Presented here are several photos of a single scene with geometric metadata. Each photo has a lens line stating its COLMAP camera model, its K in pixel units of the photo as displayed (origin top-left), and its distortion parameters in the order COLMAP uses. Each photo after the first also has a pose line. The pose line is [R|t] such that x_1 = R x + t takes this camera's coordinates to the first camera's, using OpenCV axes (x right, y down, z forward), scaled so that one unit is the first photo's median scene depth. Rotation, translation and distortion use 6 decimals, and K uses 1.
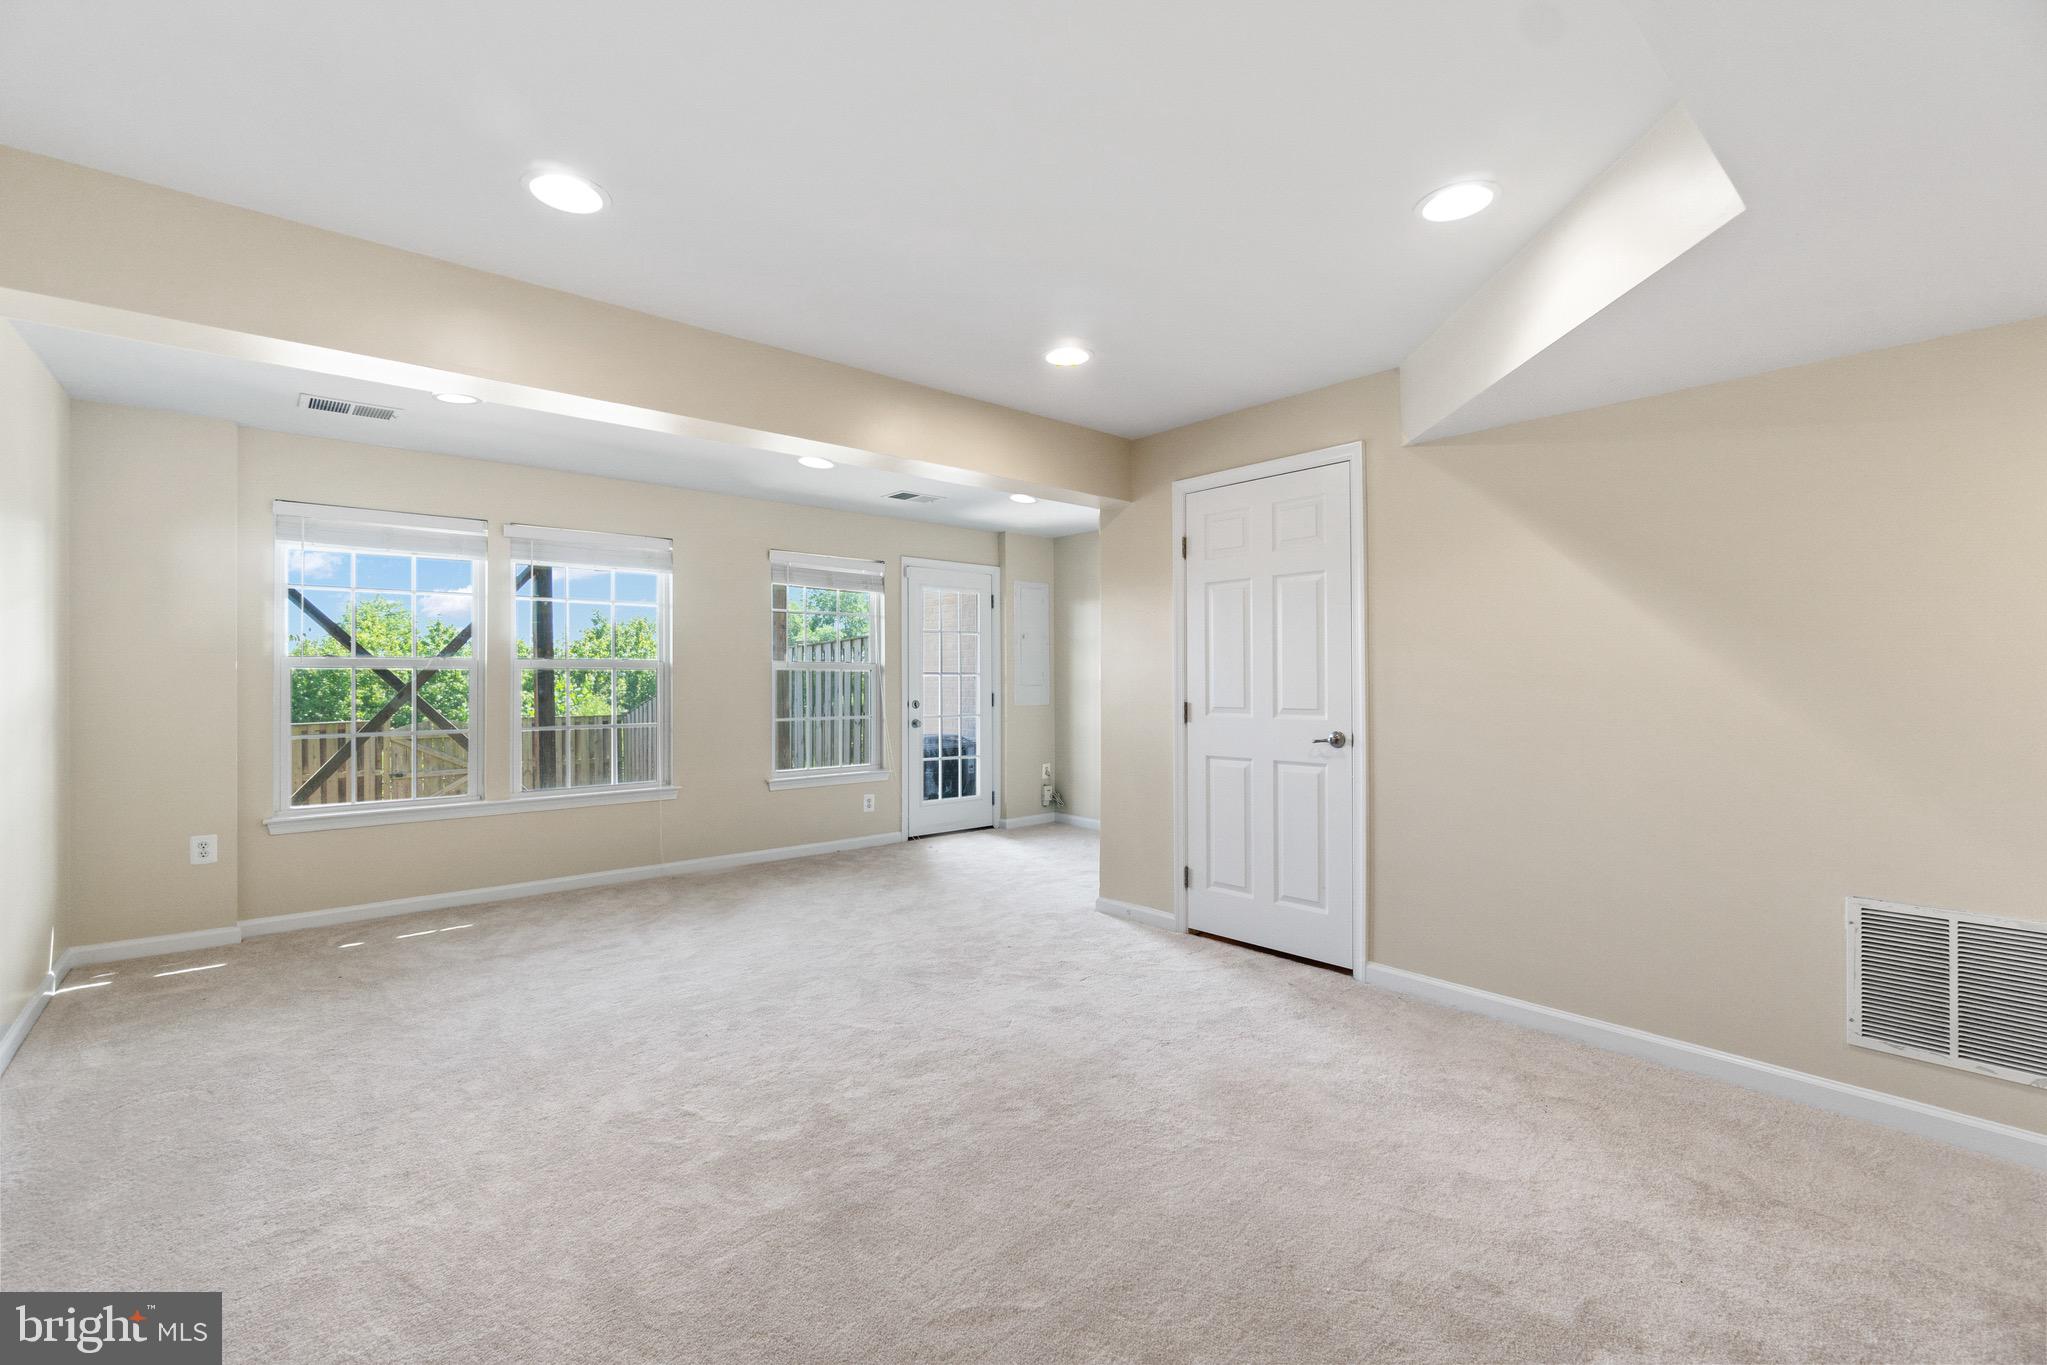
lens RADIAL K [[884.0, 0, 1019.5], [0, 884.0, 680.4], [0, 0, 1]] dist [-0.003861, 0.000455]
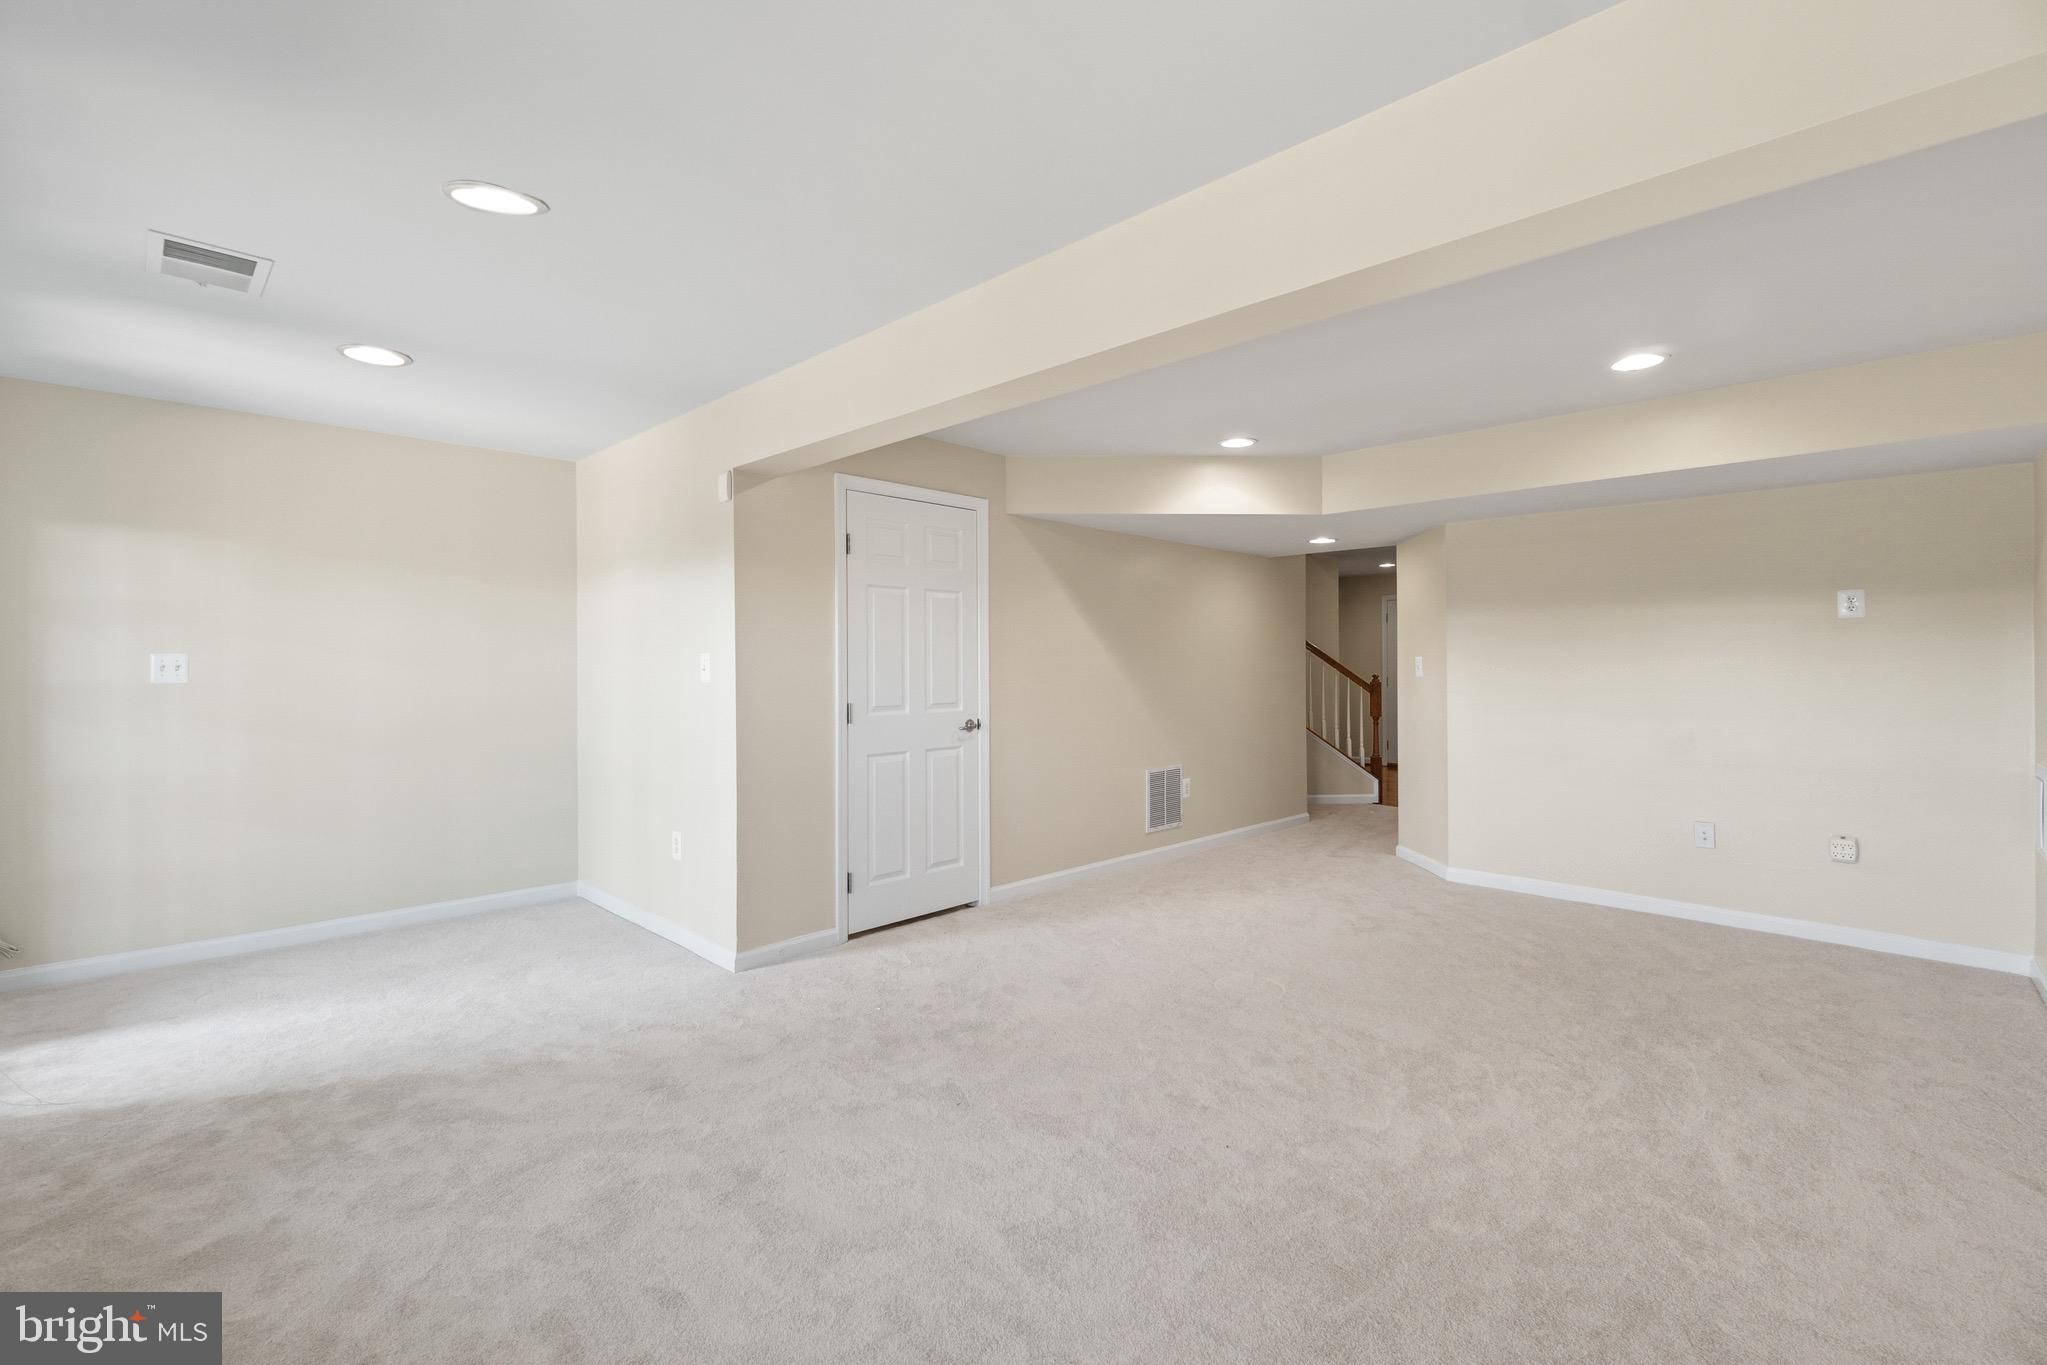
lens RADIAL K [[884.0, 0, 1019.5], [0, 884.0, 671.4], [0, 0, 1]] dist [-0.003861, 0.000455]
pose [[-0.065663, -0.004053, 0.997834, -0.887229], [0.004277, 0.999981, 0.004343, -0.015458], [-0.997833, 0.004552, -0.065644, 0.980779]]
